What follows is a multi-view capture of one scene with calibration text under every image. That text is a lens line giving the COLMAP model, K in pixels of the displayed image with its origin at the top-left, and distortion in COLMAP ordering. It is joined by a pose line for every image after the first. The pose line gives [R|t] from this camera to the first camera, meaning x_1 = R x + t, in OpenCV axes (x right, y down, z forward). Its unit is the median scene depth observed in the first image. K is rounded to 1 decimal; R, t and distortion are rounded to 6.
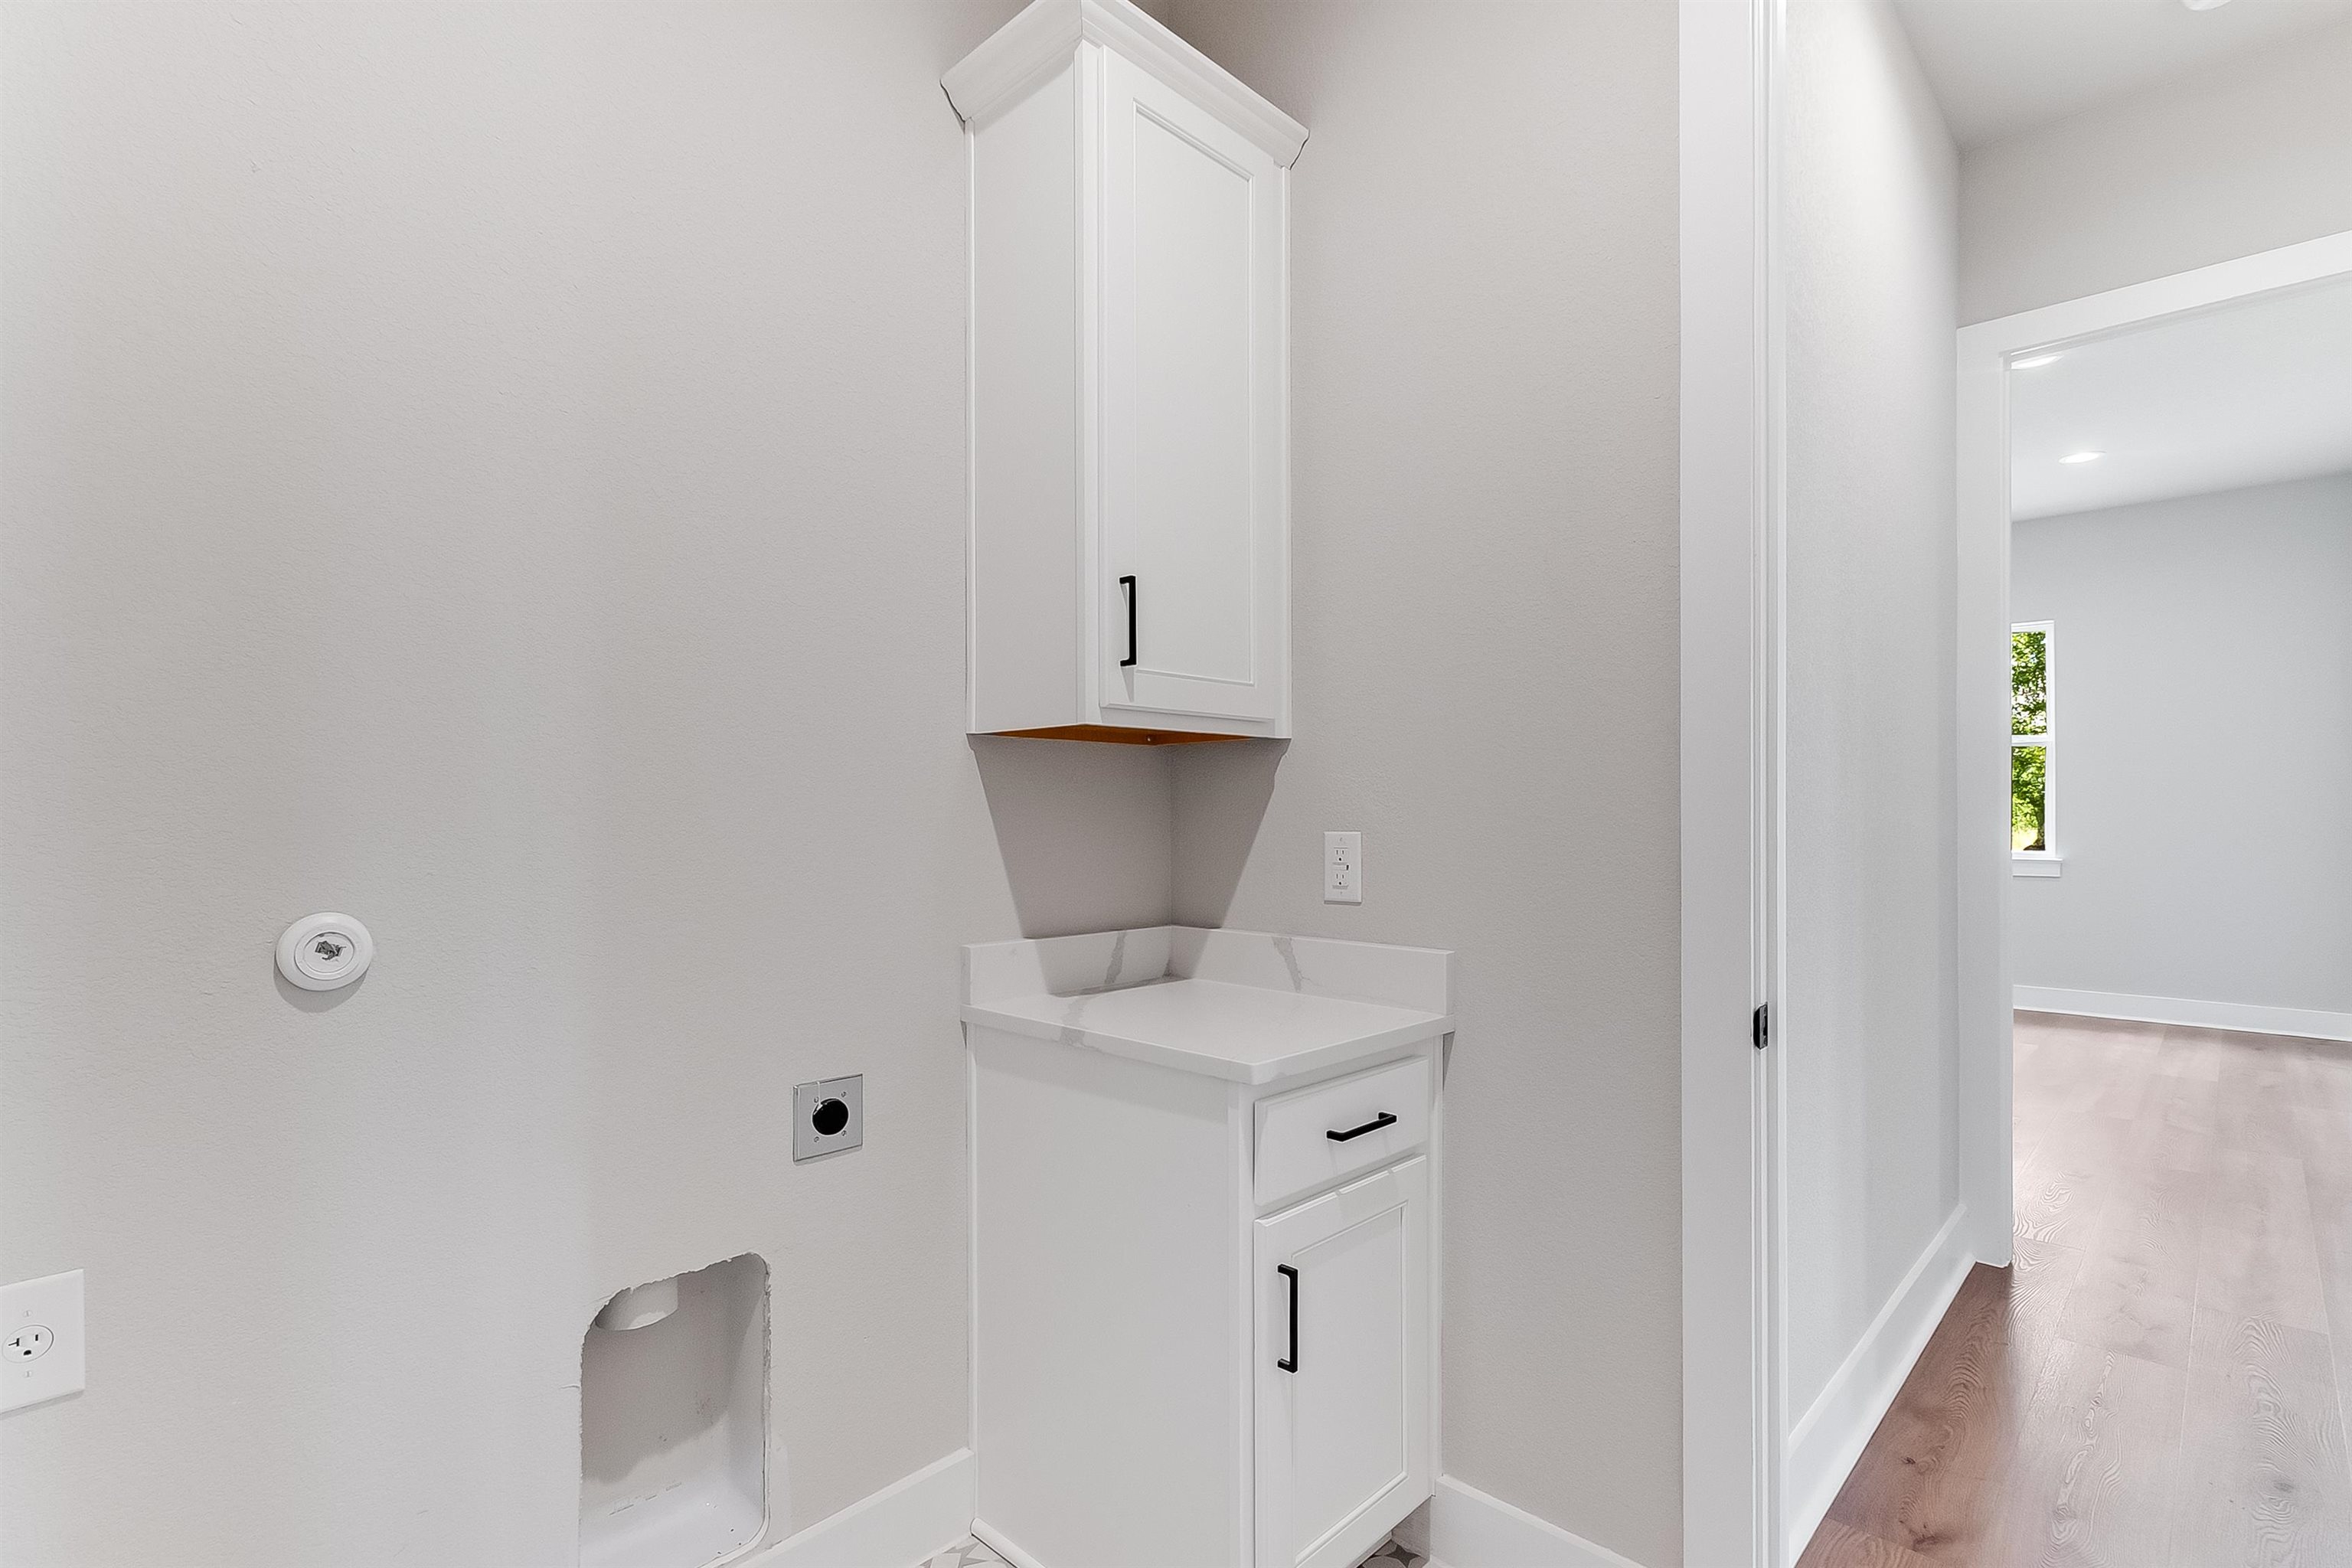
lens RADIAL K [[1115.7, 0, 1165.9], [0, 1115.7, 777.4], [0, 0, 1]] dist [0.002863, 0.001088]
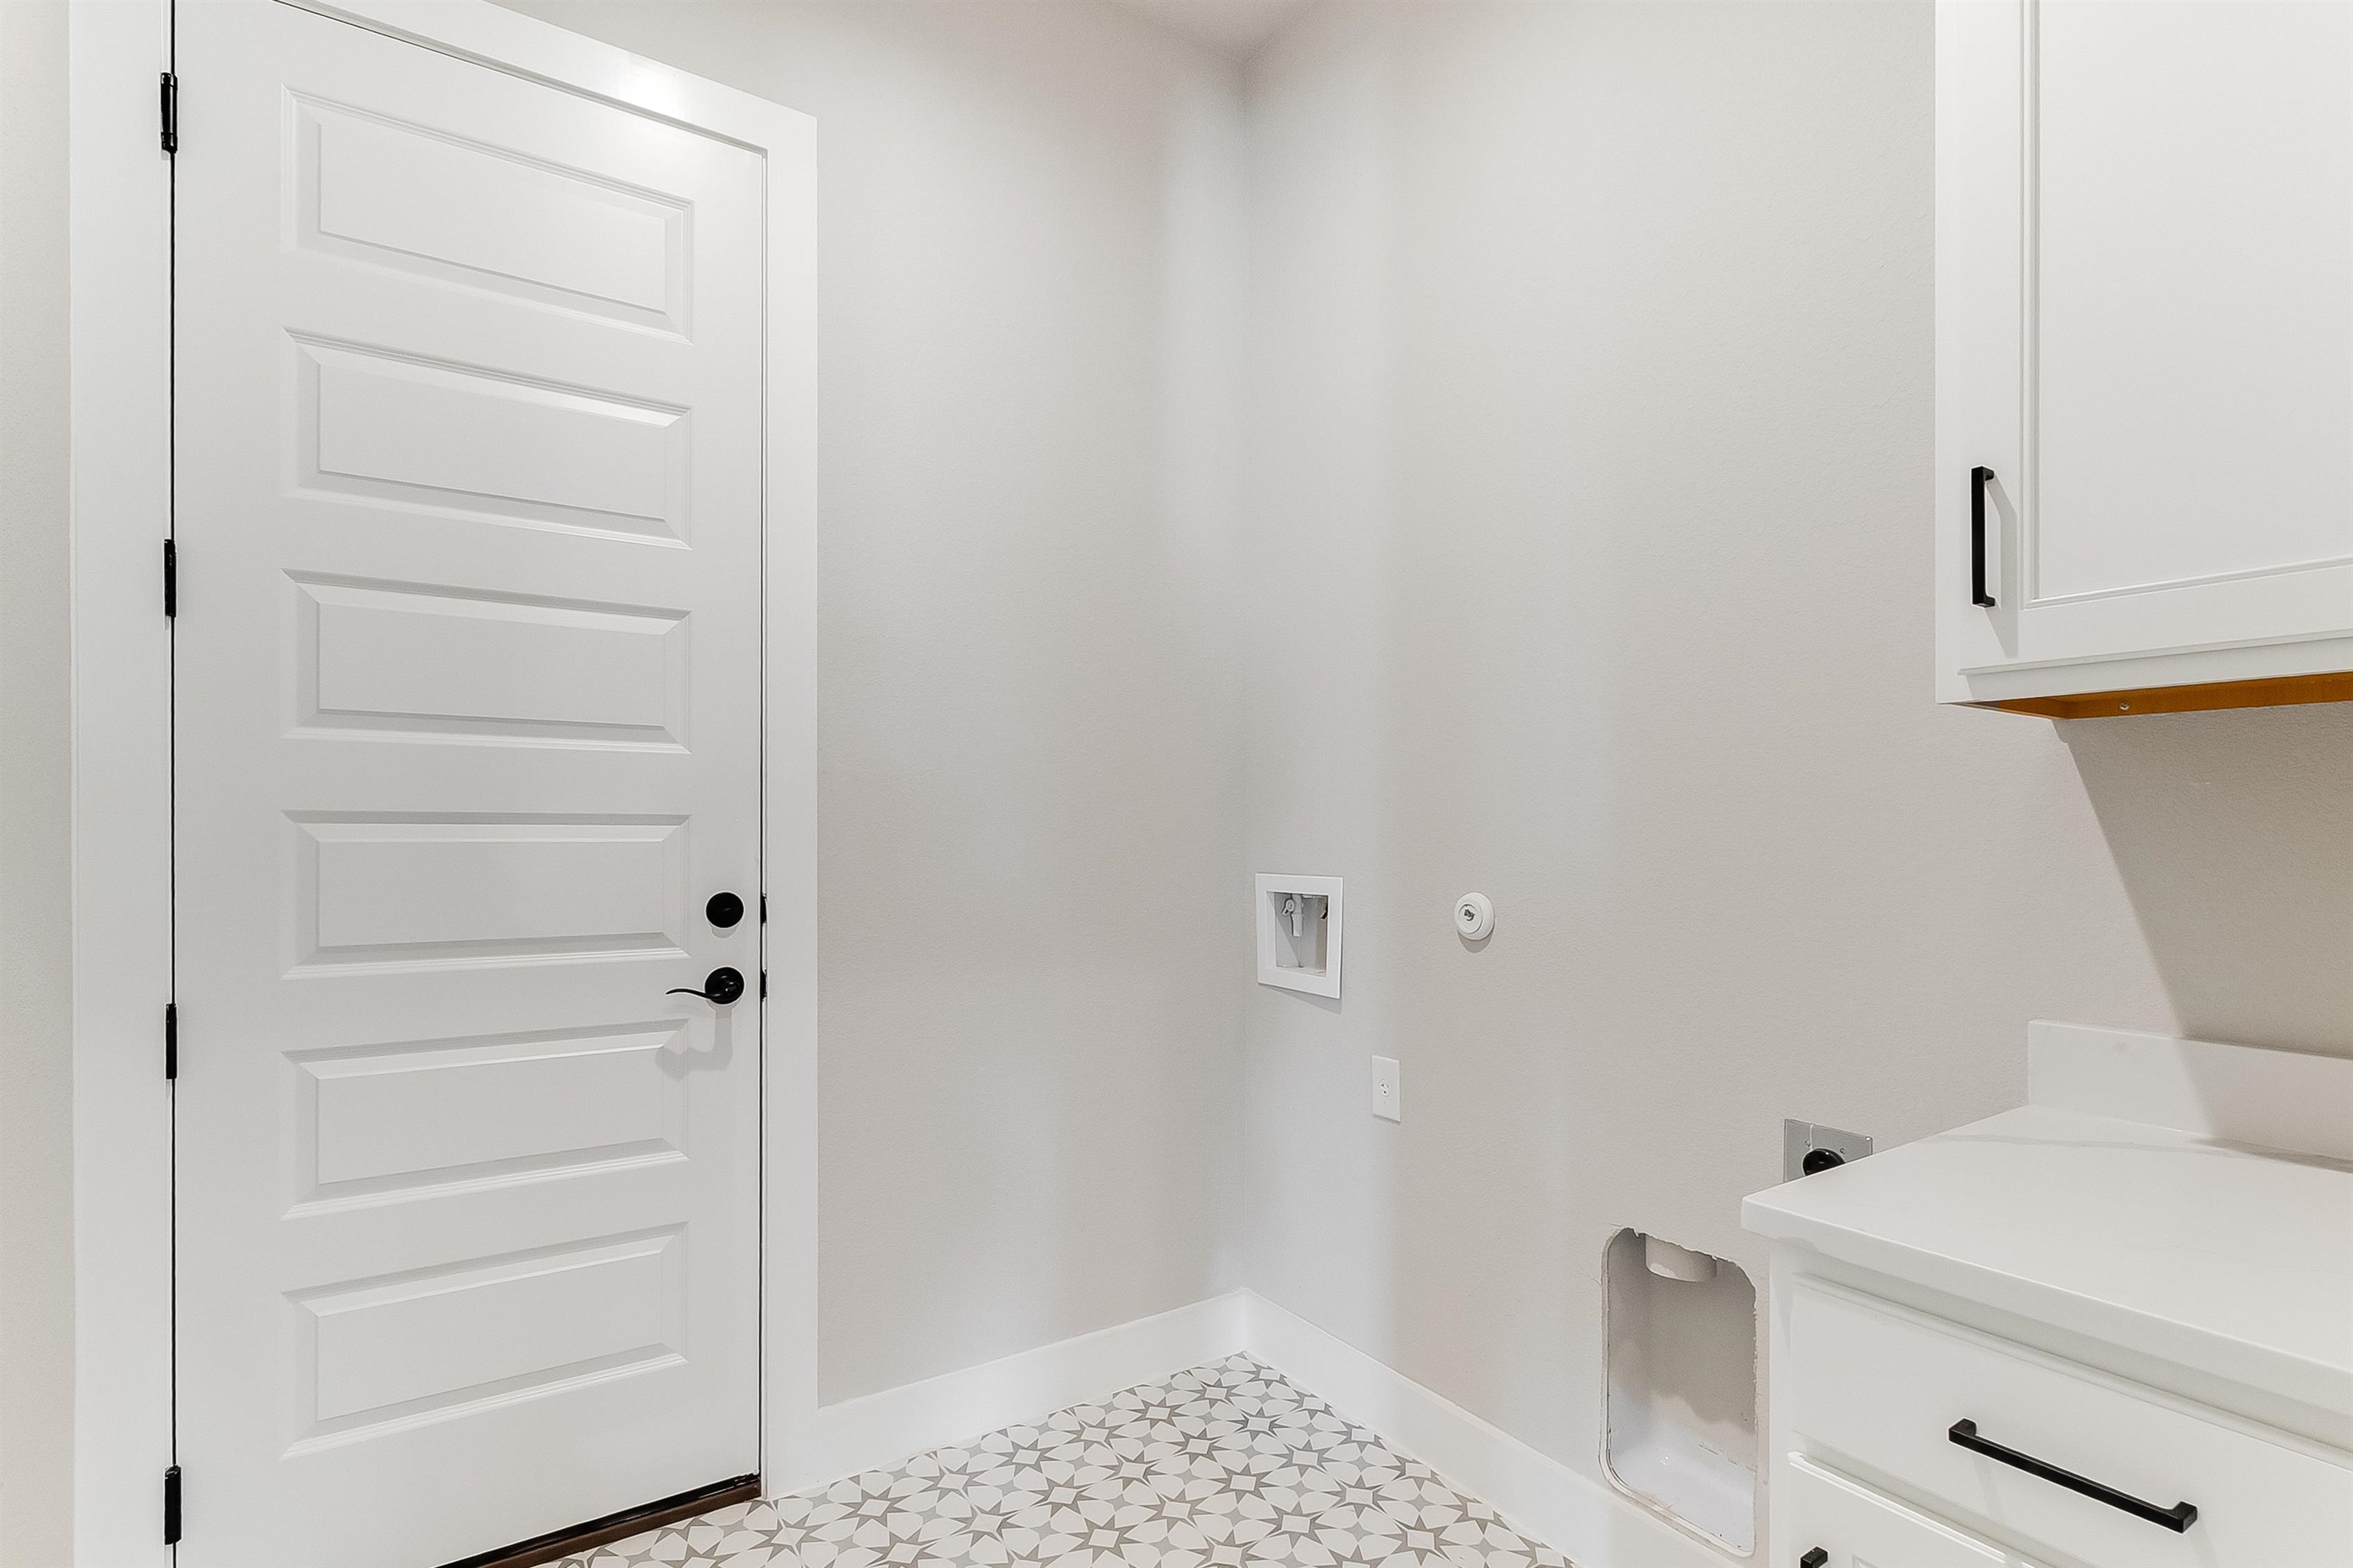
lens RADIAL K [[1116.2, 0, 1166.4], [0, 1116.2, 777.4], [0, 0, 1]] dist [0.002863, 0.001088]
pose [[-0.213431, -0.047510, -0.975802, 0.687261], [0.025958, 0.998188, -0.054278, 0.022131], [0.976613, -0.036914, -0.211811, 0.663701]]
